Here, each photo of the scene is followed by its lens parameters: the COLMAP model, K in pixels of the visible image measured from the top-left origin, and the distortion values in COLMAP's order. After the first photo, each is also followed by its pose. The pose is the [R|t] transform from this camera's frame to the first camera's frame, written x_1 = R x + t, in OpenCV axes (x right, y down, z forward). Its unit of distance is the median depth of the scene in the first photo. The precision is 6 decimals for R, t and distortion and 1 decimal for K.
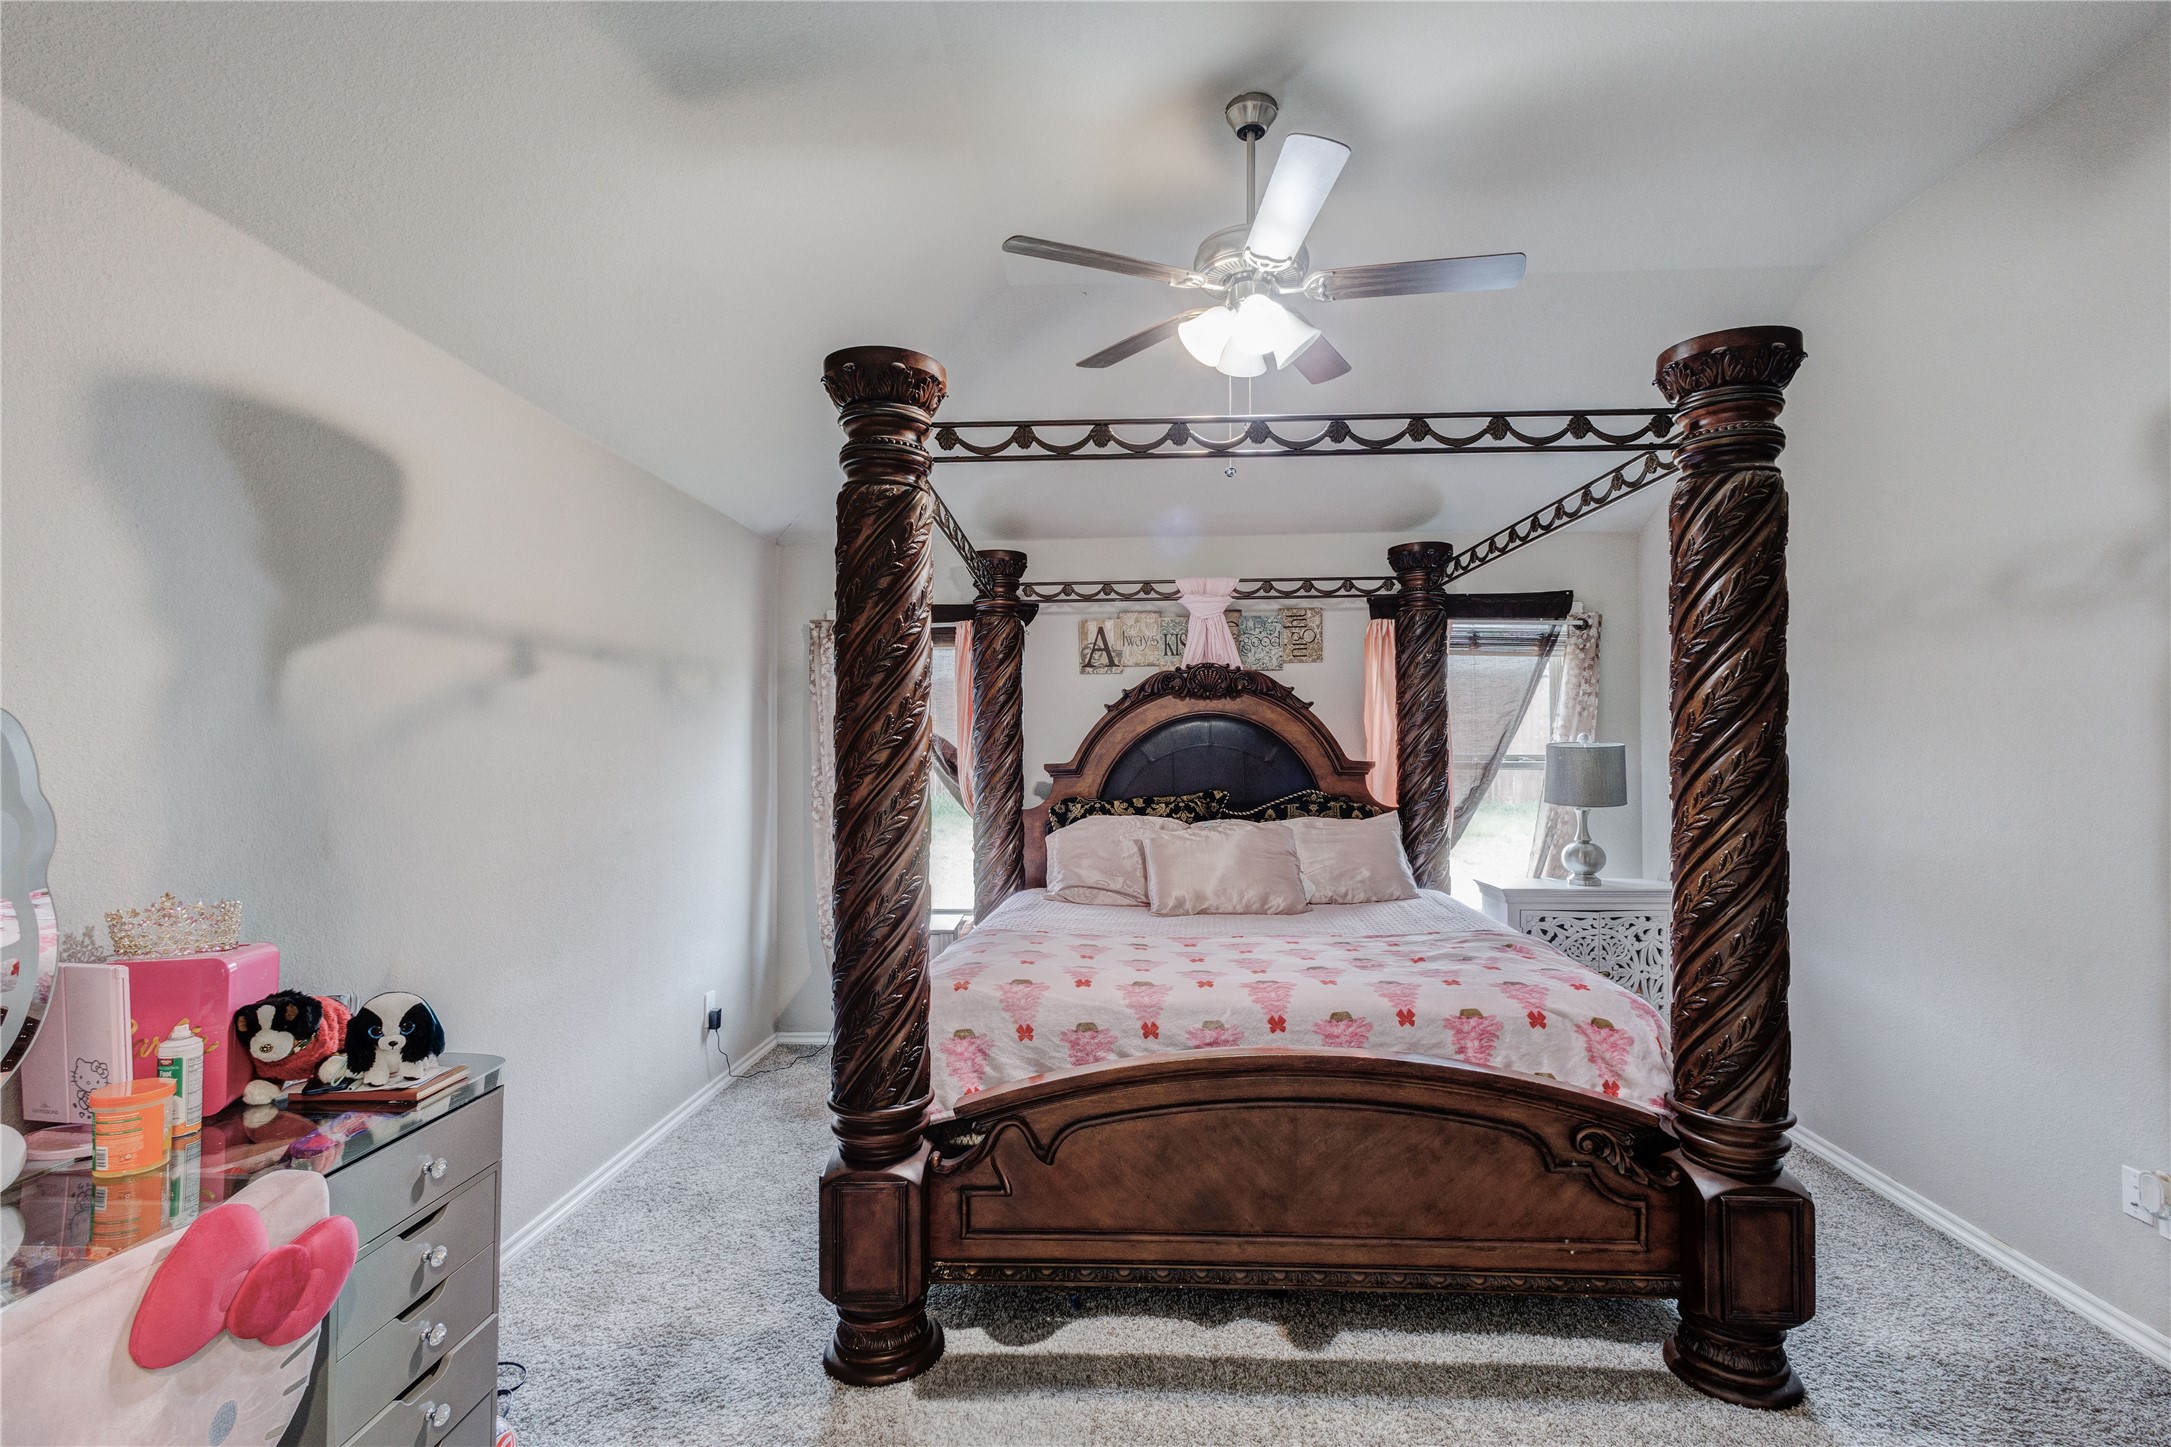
lens RADIAL K [[1009.8, 0, 1079.7], [0, 1009.8, 744.3], [0, 0, 1]] dist [-0.002352, -0.000324]
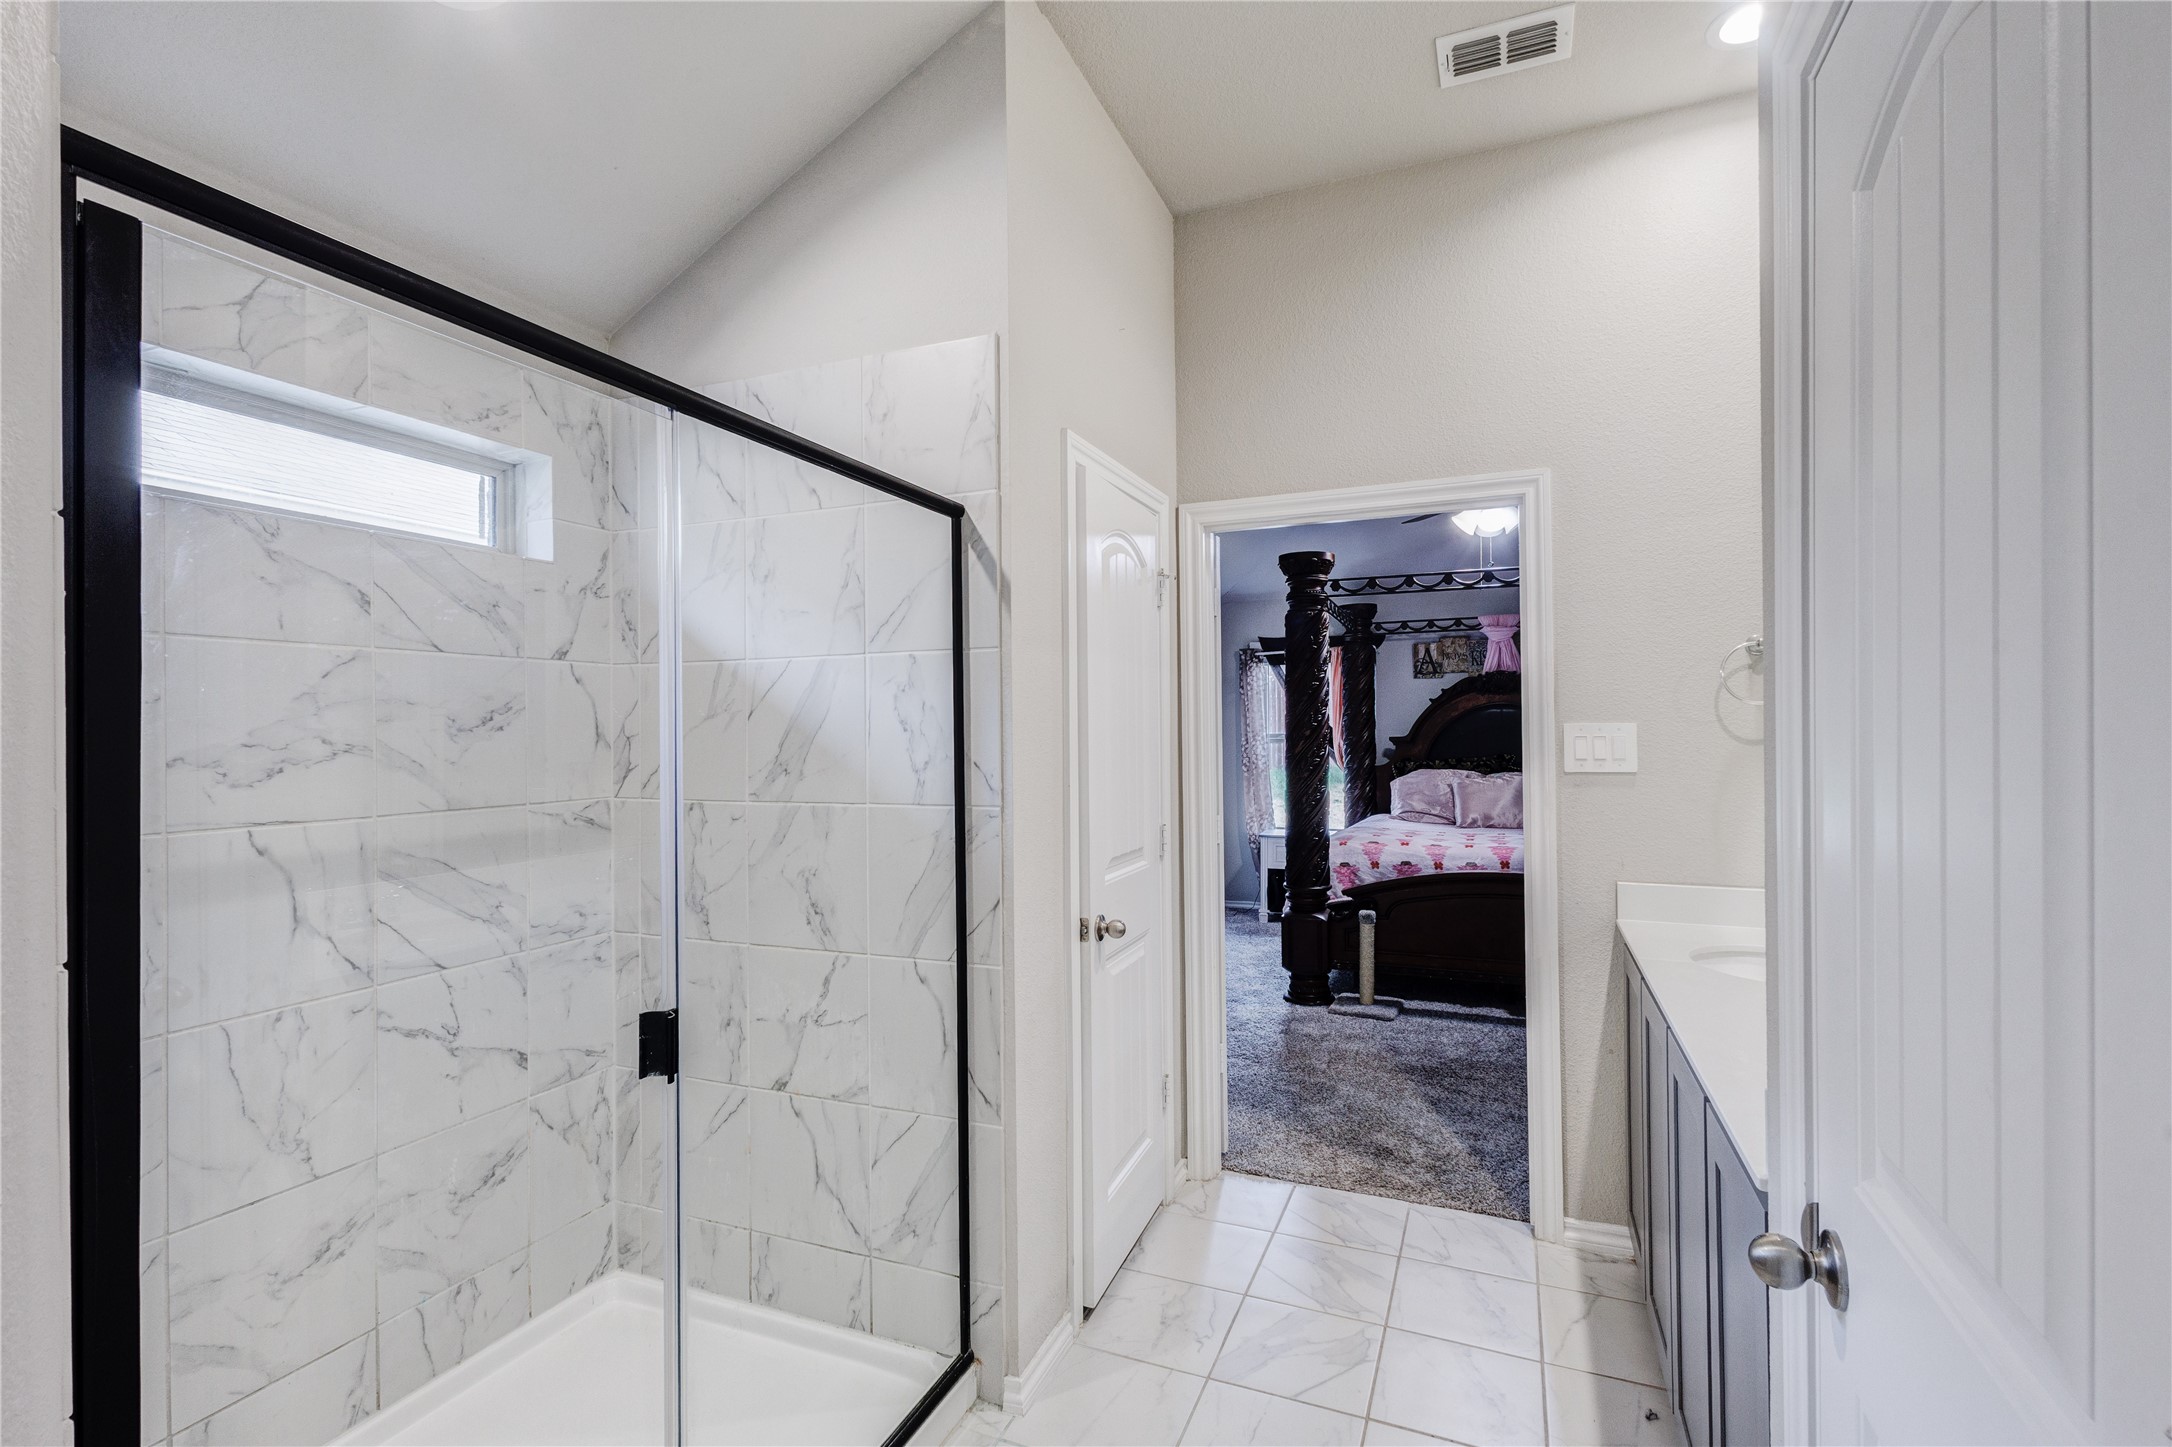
lens RADIAL K [[1010.3, 0, 1080.2], [0, 1010.3, 744.3], [0, 0, 1]] dist [-0.002352, -0.000324]
pose [[0.940775, -0.004899, -0.338997, 0.050670], [0.012522, 0.999715, 0.020305, -0.008233], [0.338802, -0.023347, 0.940568, -0.723593]]
